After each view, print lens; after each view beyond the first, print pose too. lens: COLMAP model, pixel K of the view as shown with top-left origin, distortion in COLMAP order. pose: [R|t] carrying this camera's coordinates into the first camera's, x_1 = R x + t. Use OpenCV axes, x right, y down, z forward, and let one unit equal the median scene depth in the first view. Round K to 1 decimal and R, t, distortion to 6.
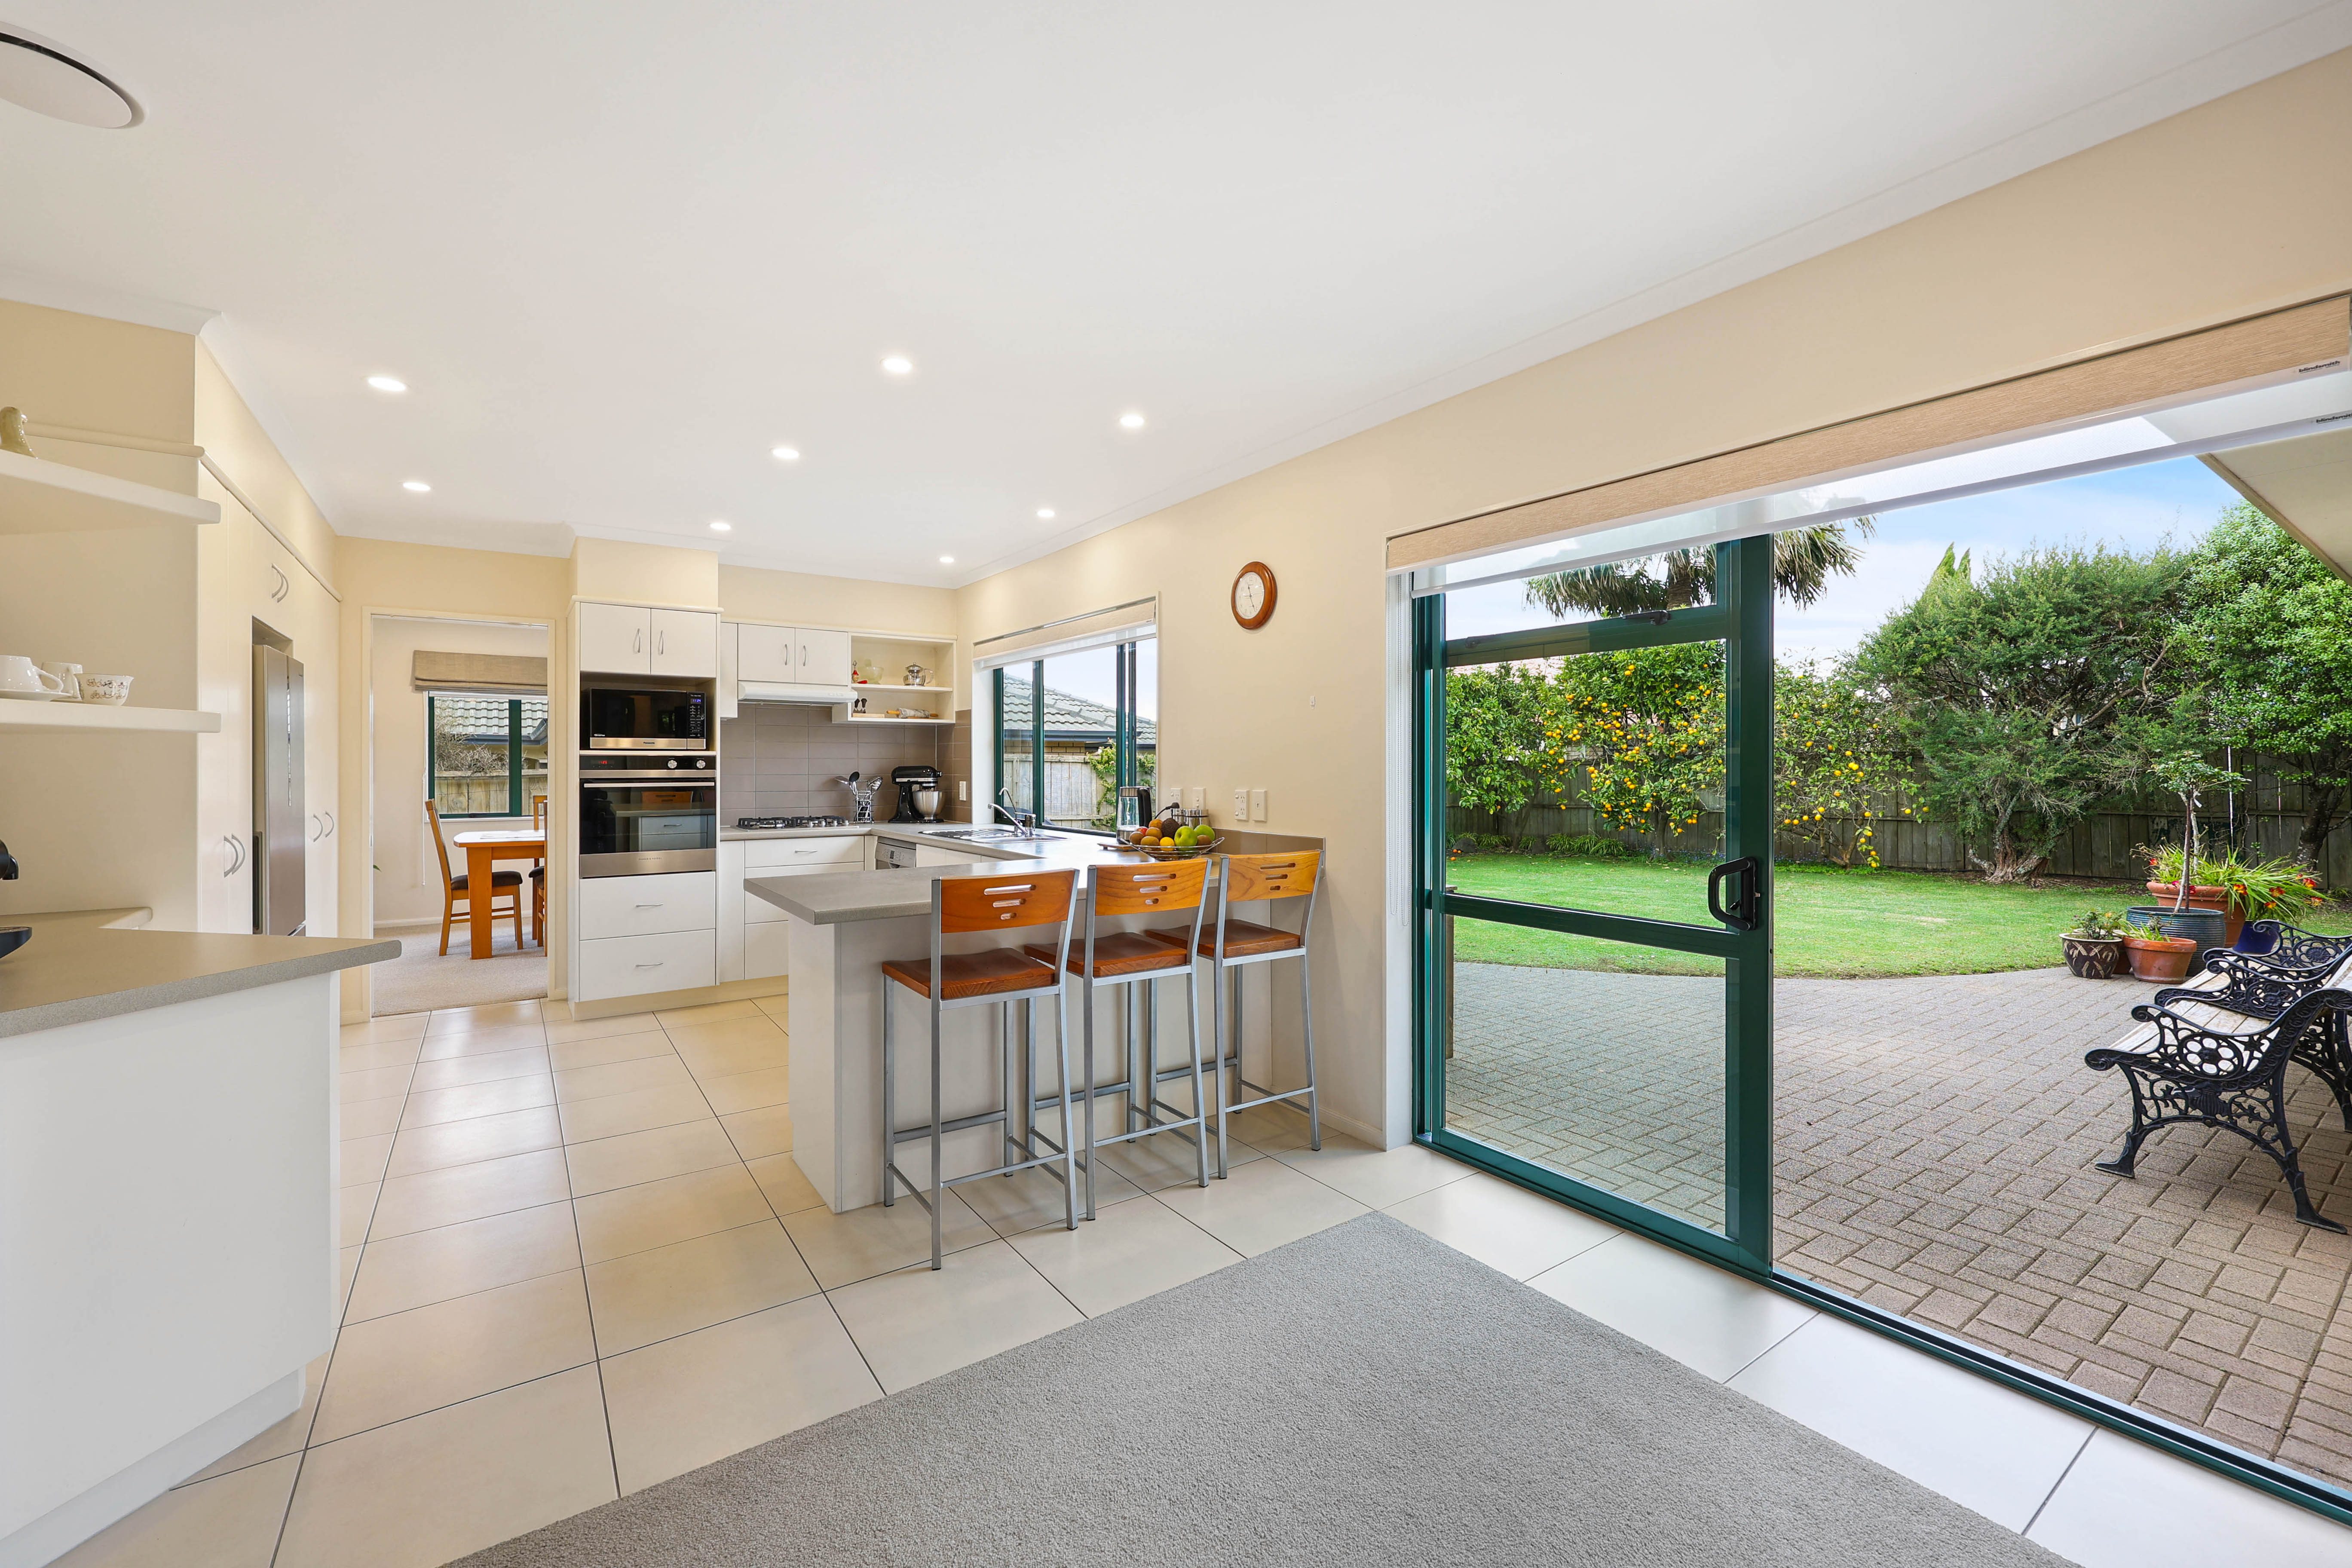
lens RADIAL K [[955.7, 0, 1133.2], [0, 955.7, 772.1], [0, 0, 1]] dist [-0.000877, 0.001240]
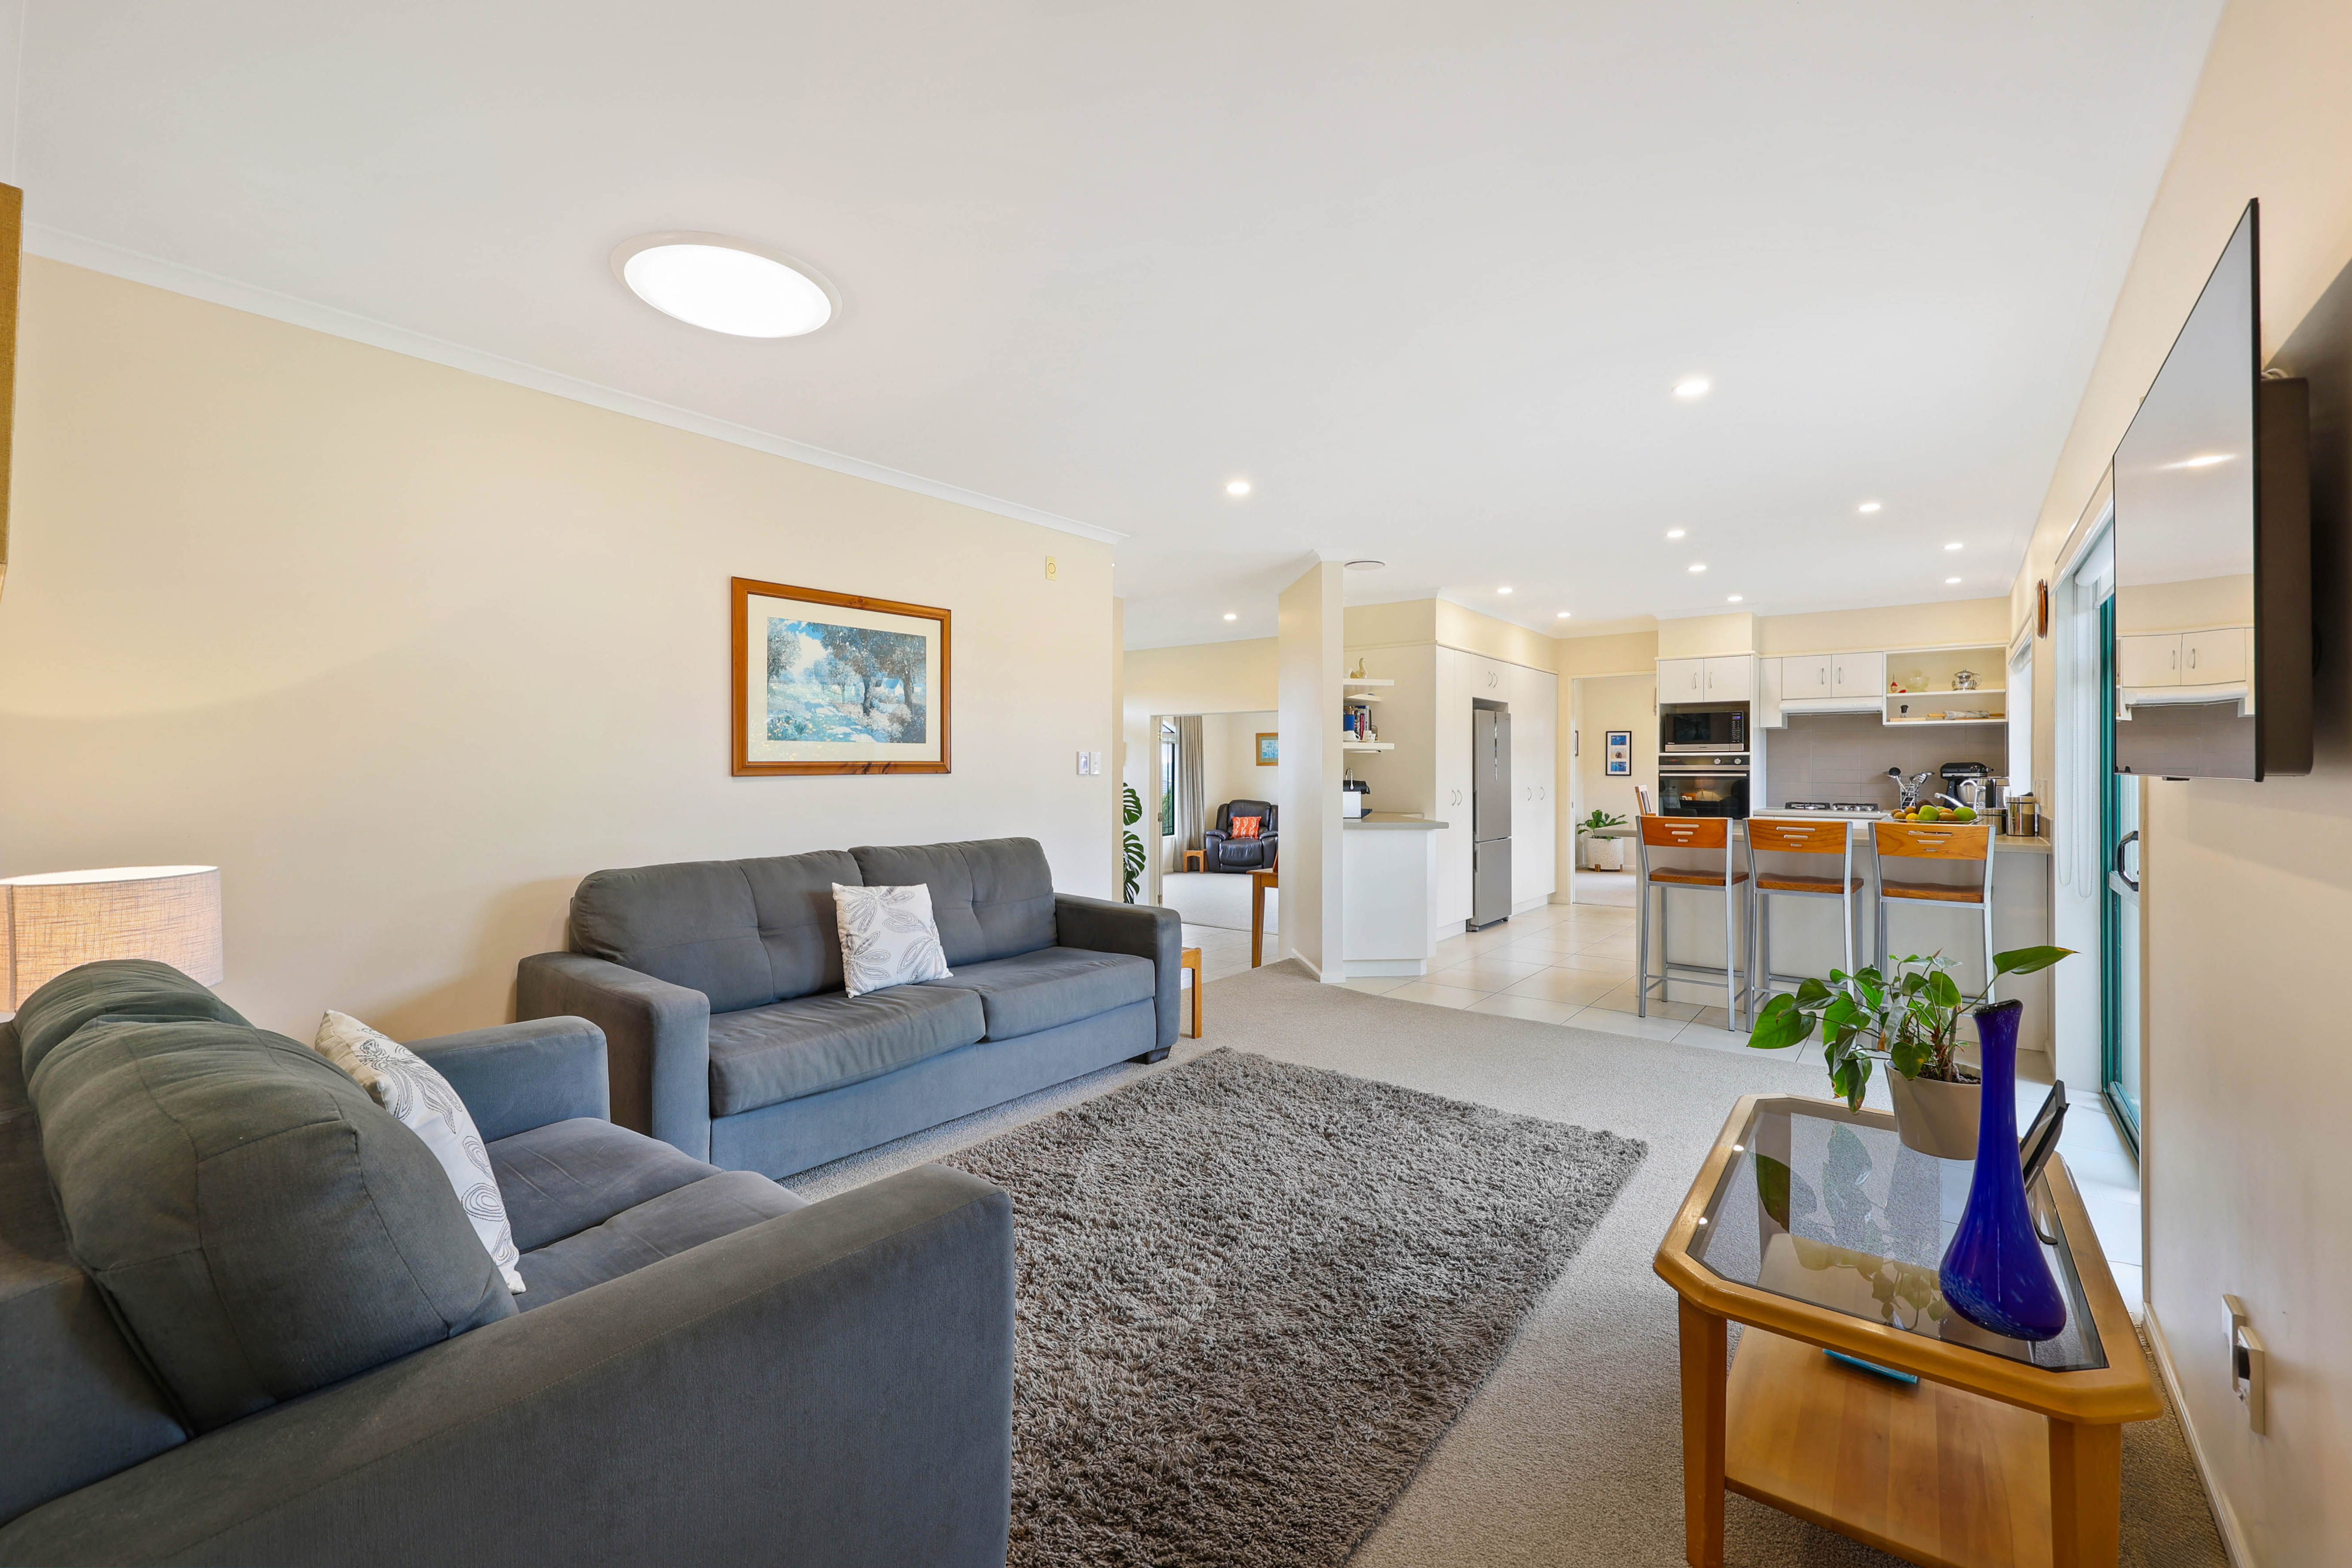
lens RADIAL K [[955.7, 0, 1195.8], [0, 955.7, 775.6], [0, 0, 1]] dist [-0.000877, 0.001240]
pose [[0.294738, 0.007545, -0.955548, 0.692542], [-0.008533, 0.999950, 0.005264, 0.013010], [0.955540, 0.006602, 0.294787, -0.215157]]
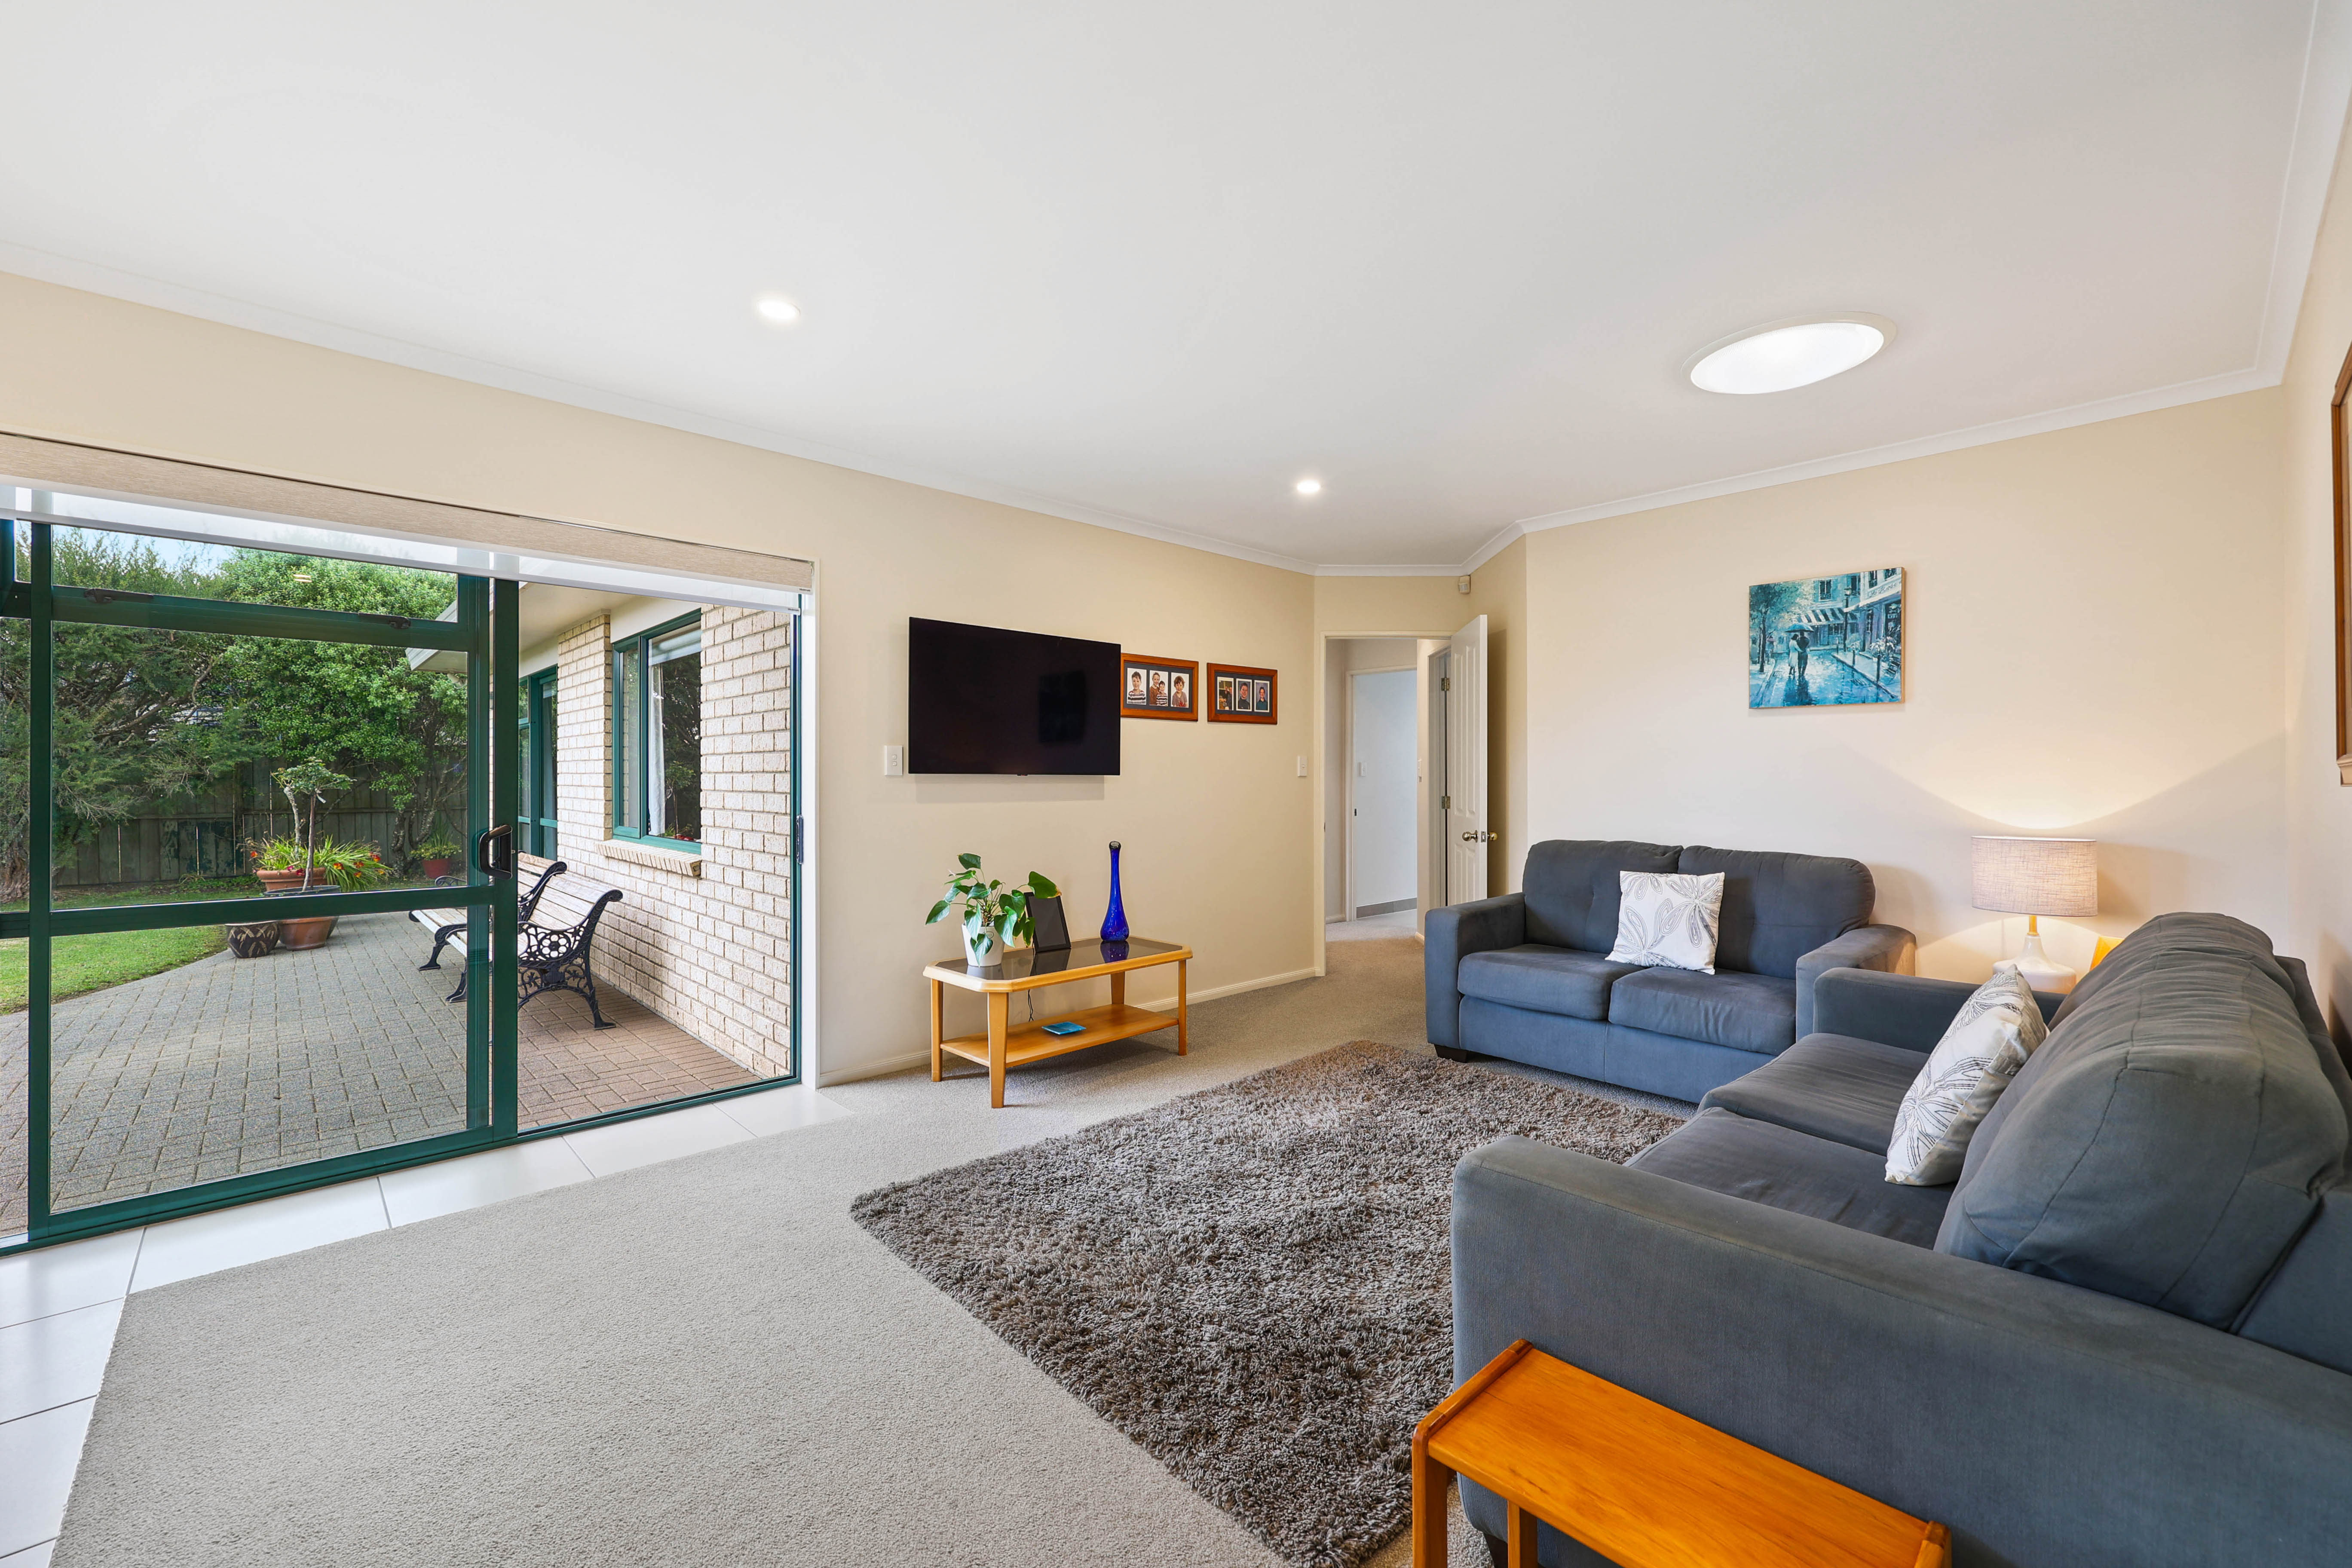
lens RADIAL K [[955.7, 0, 1195.7], [0, 955.7, 787.8], [0, 0, 1]] dist [-0.000877, 0.001240]
pose [[-0.171311, -0.006538, 0.985195, -0.400208], [0.003628, 0.999967, 0.007267, 0.017230], [-0.985210, 0.004820, -0.171282, 0.144199]]
